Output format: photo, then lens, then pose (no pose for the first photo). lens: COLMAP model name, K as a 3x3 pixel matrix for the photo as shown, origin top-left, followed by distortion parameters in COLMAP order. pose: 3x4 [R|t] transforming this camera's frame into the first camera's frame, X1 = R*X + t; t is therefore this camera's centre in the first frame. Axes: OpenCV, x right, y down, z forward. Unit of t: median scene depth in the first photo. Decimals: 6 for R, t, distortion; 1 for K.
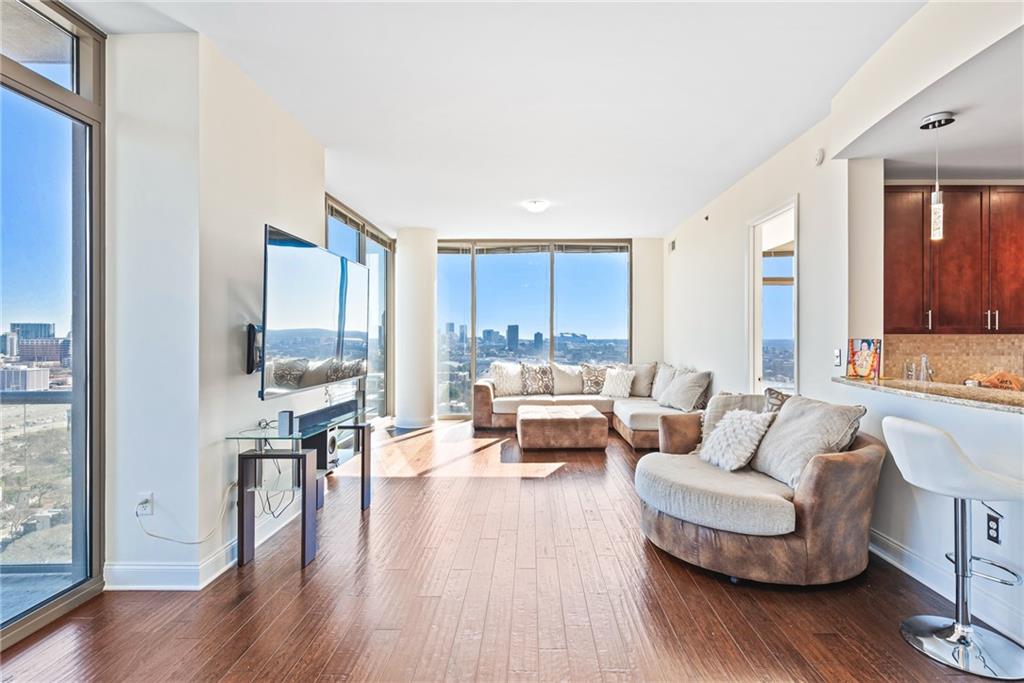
lens RADIAL K [[496.6, 0, 532.8], [0, 496.6, 337.5], [0, 0, 1]] dist [0.000113, -0.000266]
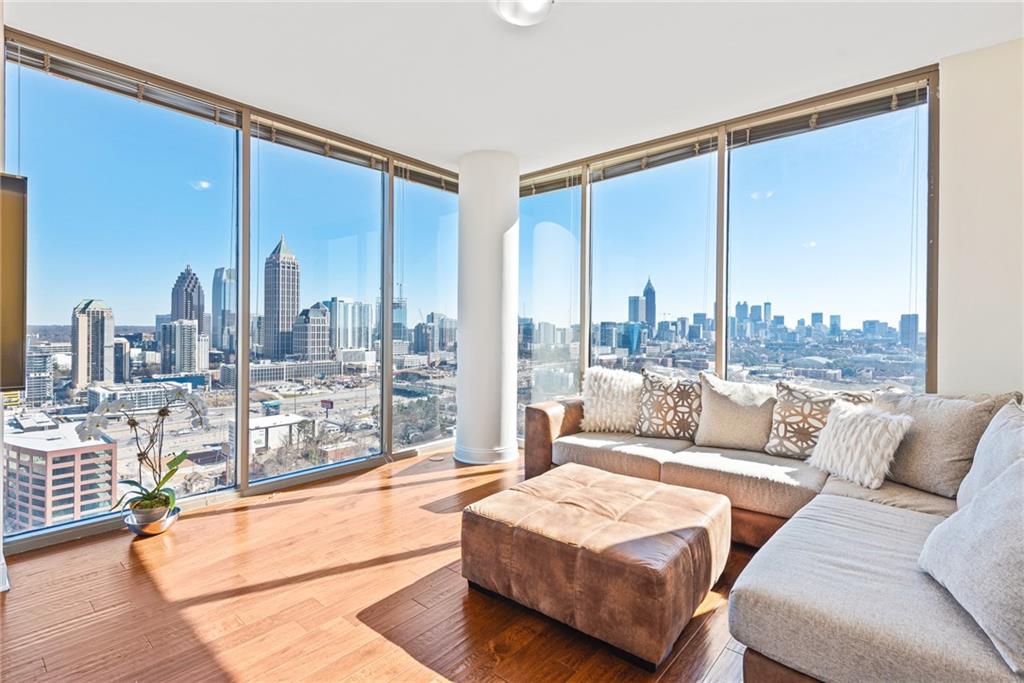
lens RADIAL K [[486.3, 0, 520.4], [0, 486.3, 324.8], [0, 0, 1]] dist [0.001869, -0.001145]
pose [[0.753130, 0.001974, -0.657869, 0.218718], [-0.007076, 0.999962, -0.005101, 0.005709], [0.657834, 0.008497, 0.753115, 0.538432]]
